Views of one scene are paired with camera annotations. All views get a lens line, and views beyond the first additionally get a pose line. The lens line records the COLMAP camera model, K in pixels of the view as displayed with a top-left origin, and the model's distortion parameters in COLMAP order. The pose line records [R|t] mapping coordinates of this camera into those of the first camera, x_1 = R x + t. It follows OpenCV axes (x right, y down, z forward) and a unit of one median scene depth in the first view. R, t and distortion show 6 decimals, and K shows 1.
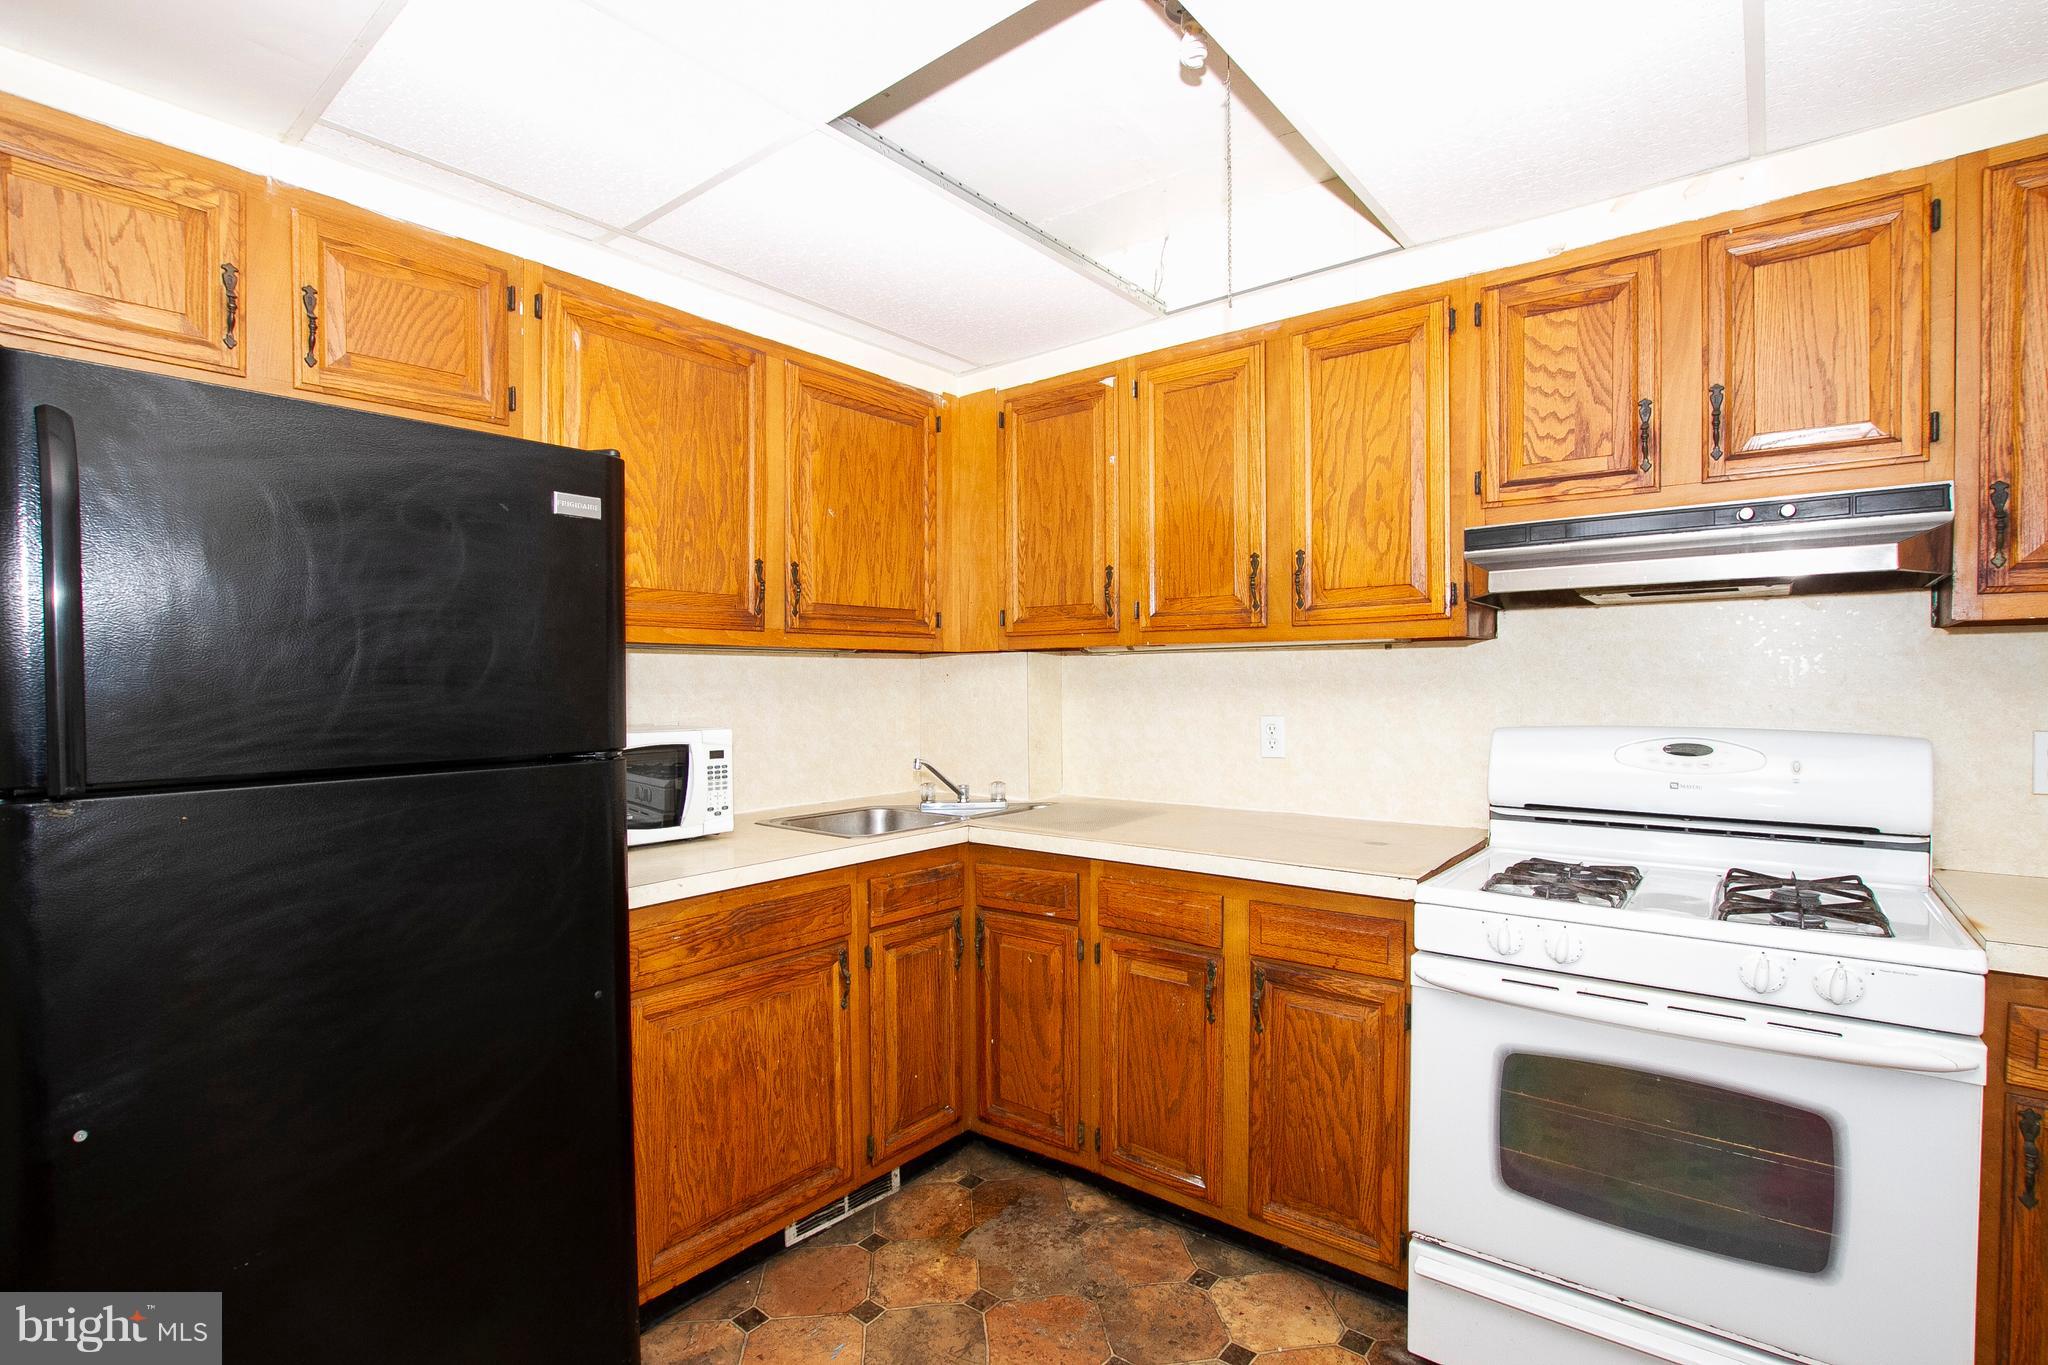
lens RADIAL K [[949.8, 0, 1016.7], [0, 949.8, 699.9], [0, 0, 1]] dist [-0.035759, 0.005522]
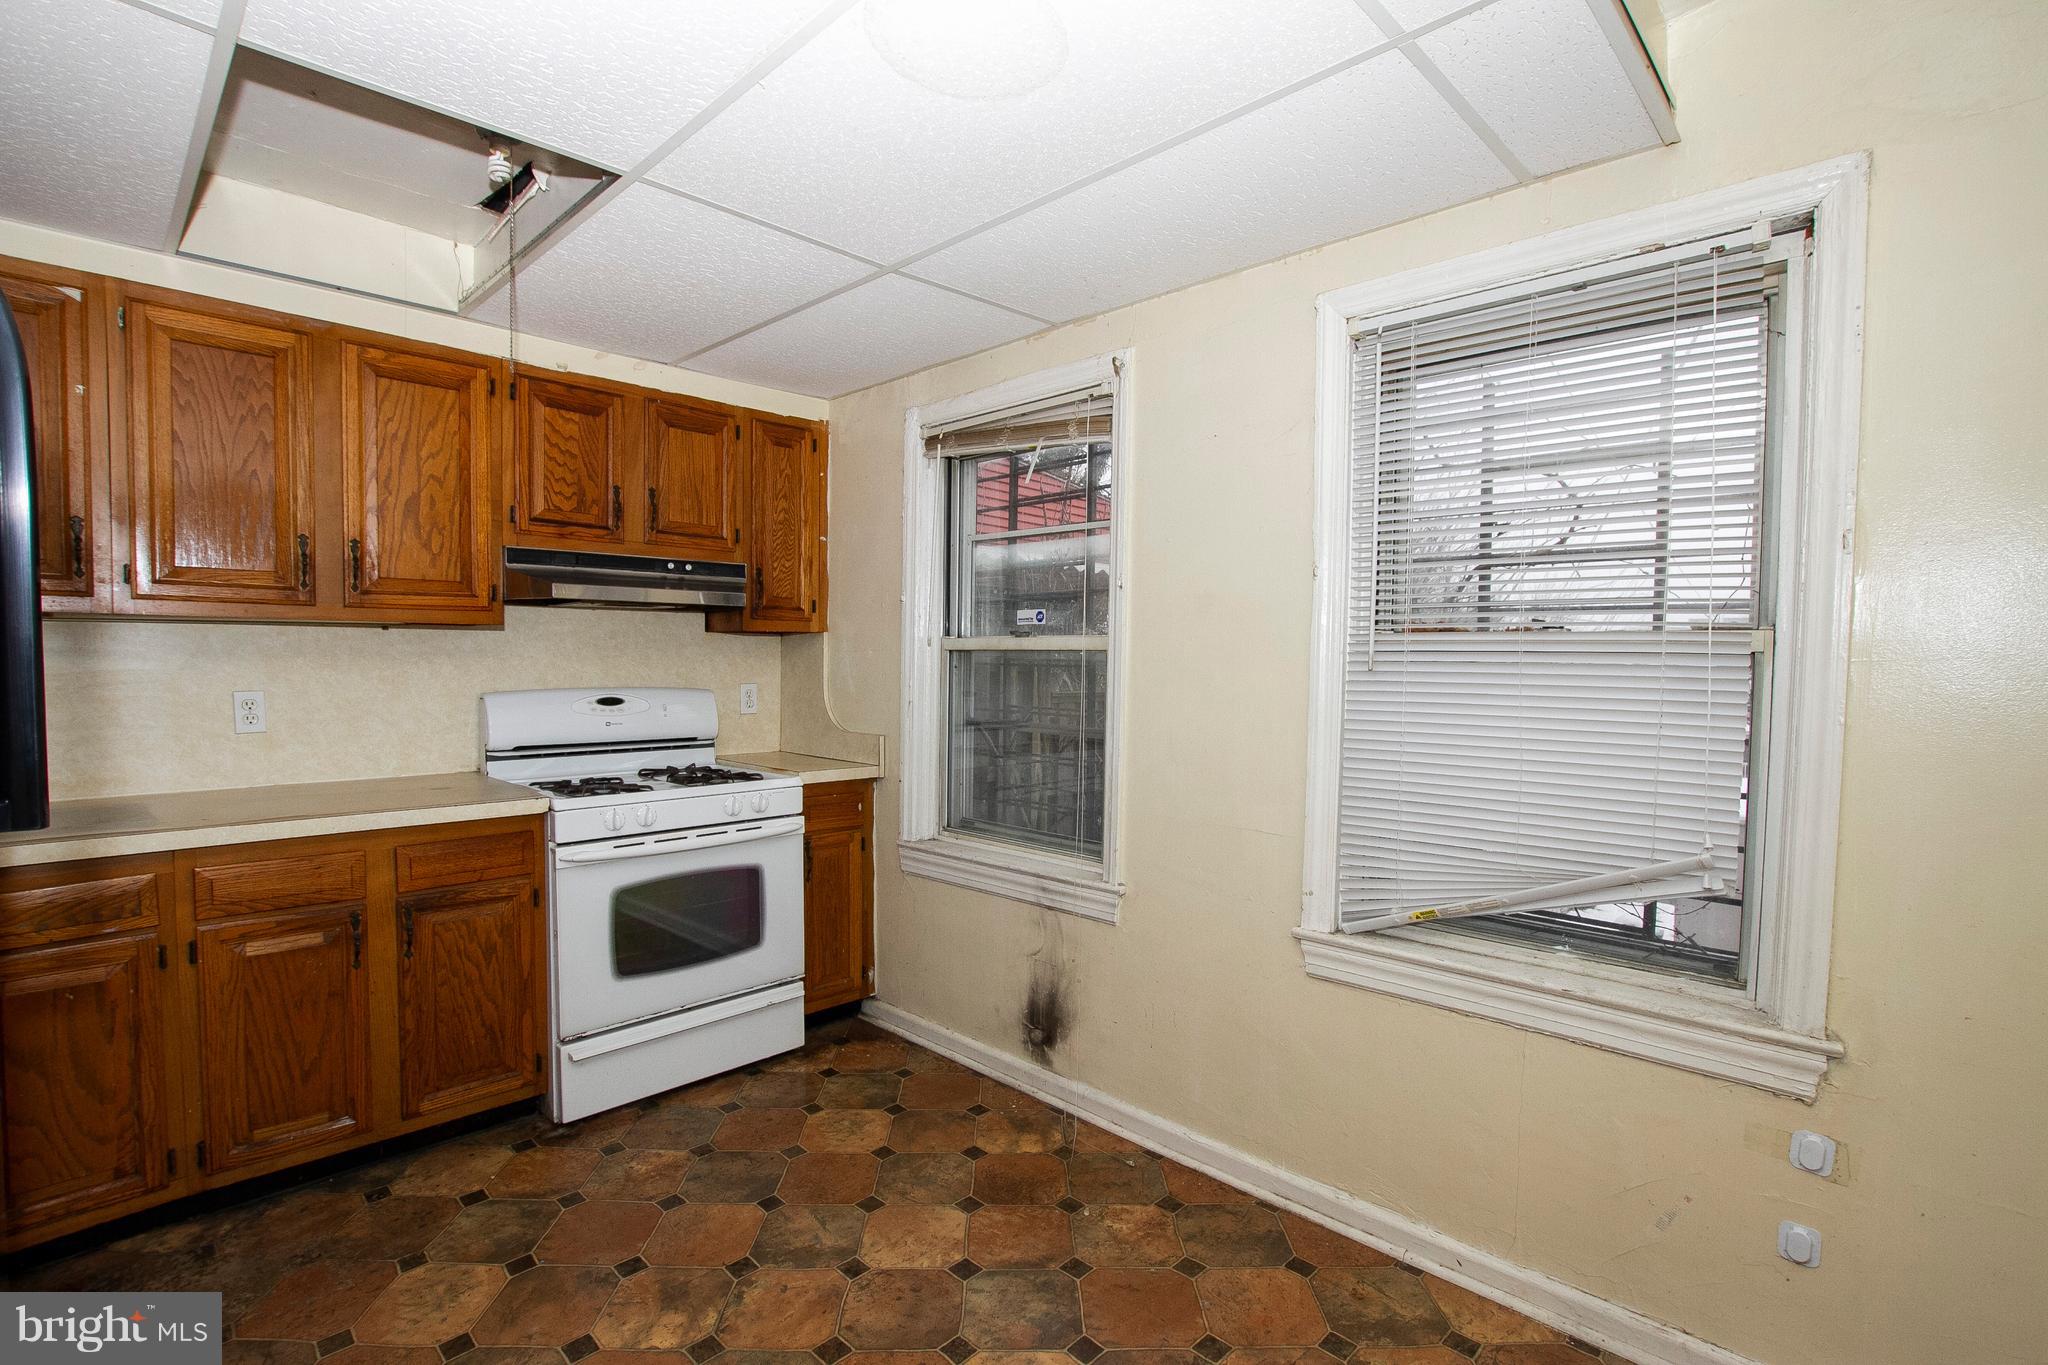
lens RADIAL K [[951.2, 0, 1022.7], [0, 951.2, 686.3], [0, 0, 1]] dist [-0.031826, 0.001826]
pose [[0.098956, -0.023718, 0.994809, -0.814523], [0.009748, 0.999691, 0.022864, -0.003186], [-0.995044, 0.007434, 0.099157, 0.123981]]
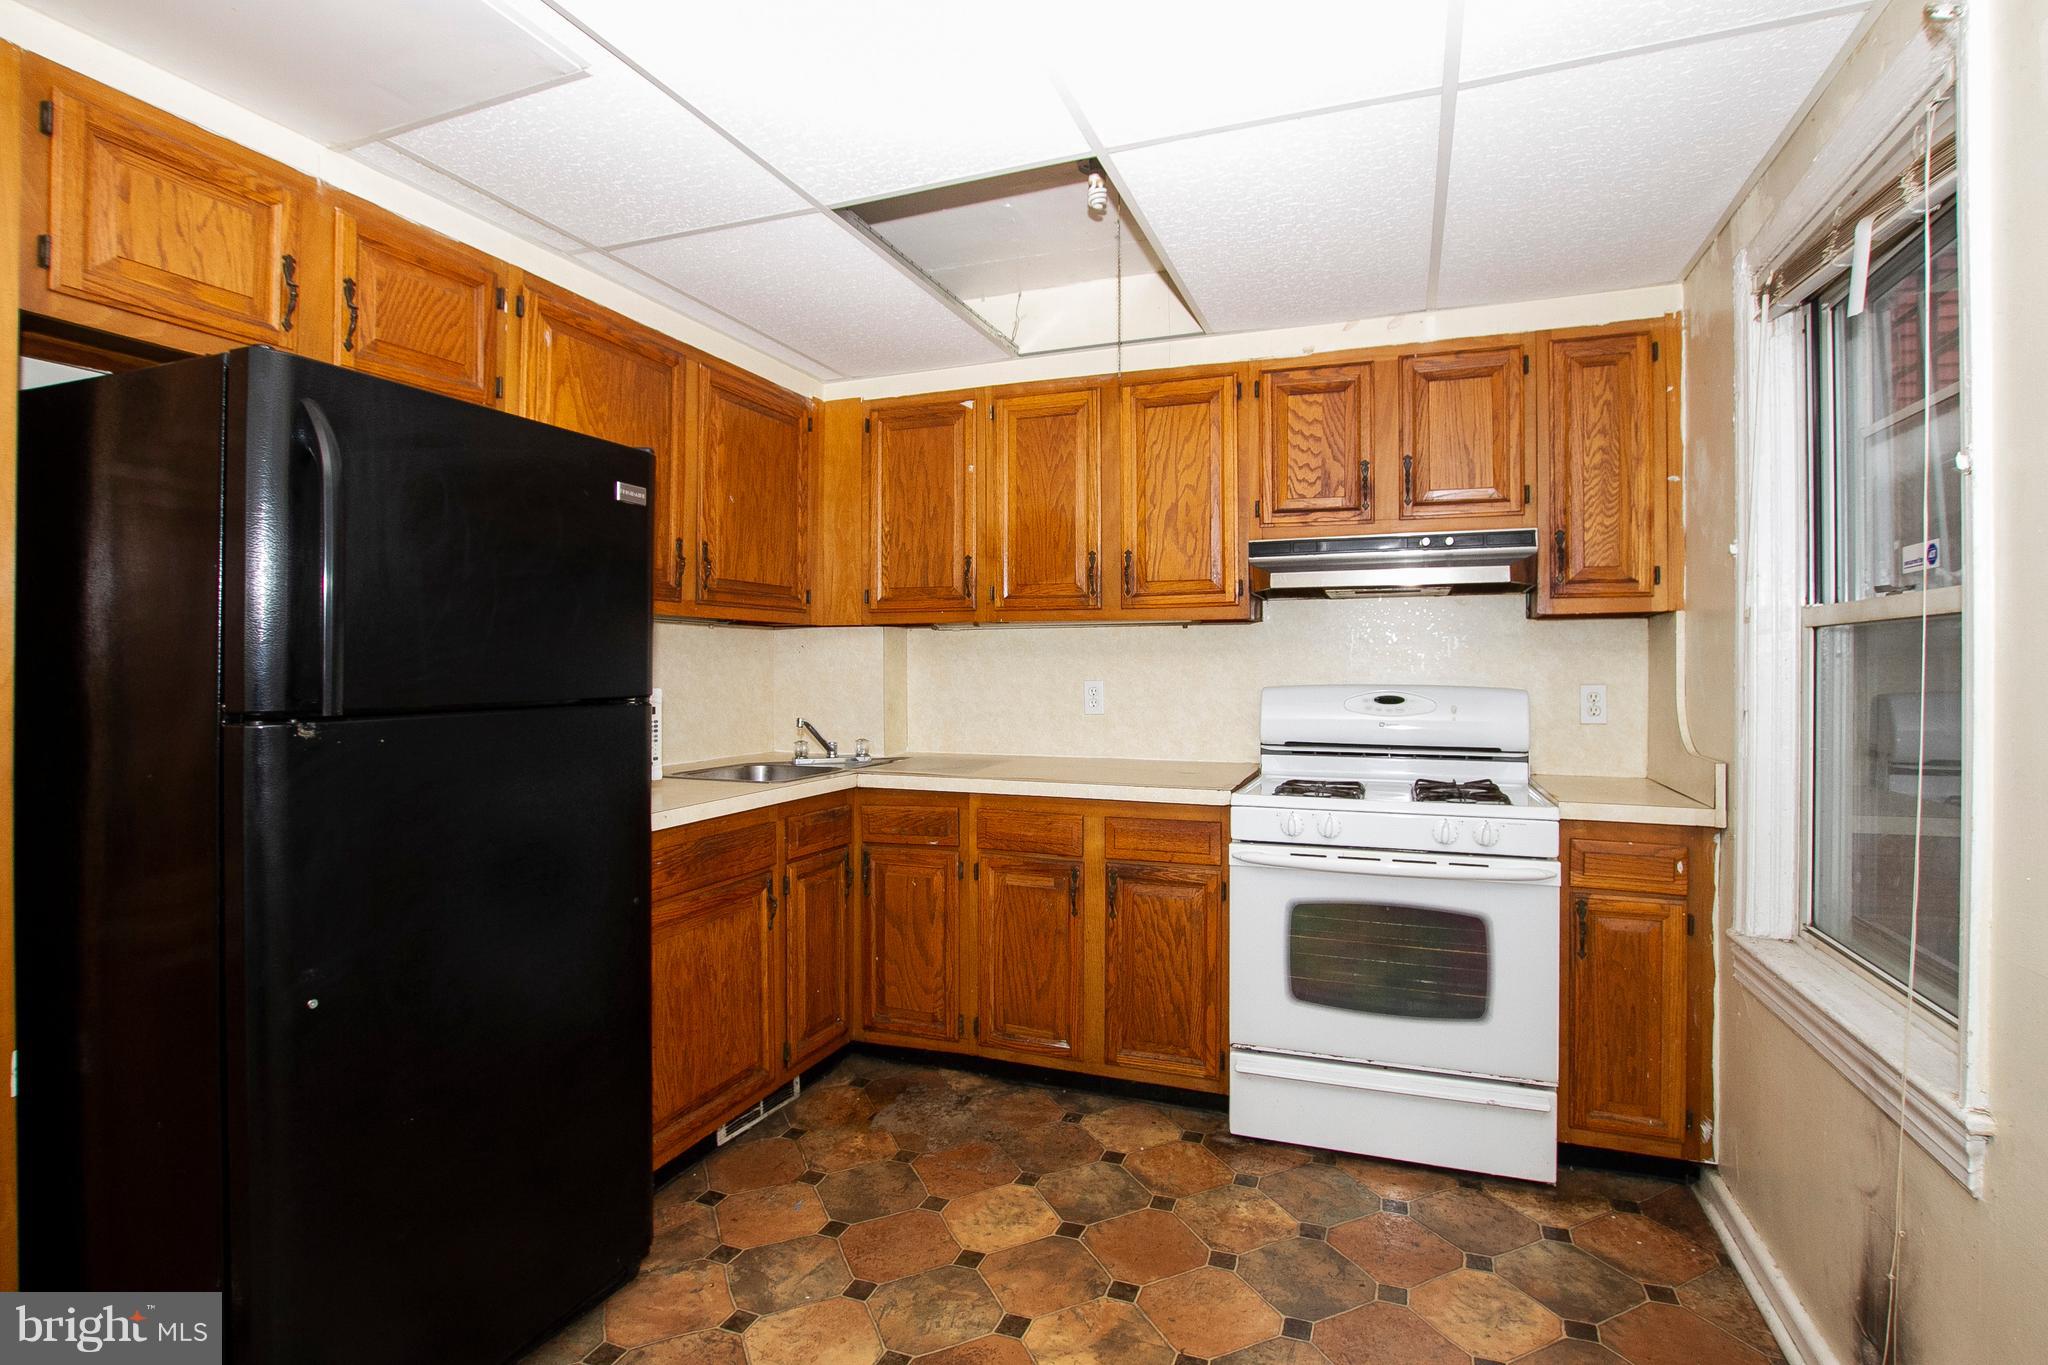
lens RADIAL K [[976.7, 0, 1028.1], [0, 976.7, 648.4], [0, 0, 1]] dist [-0.033156, 0.000922]
pose [[0.951100, 0.012456, 0.308632, -0.275754], [-0.000869, 0.999291, -0.037653, 0.029852], [-0.308882, 0.035543, 0.950436, -0.259638]]
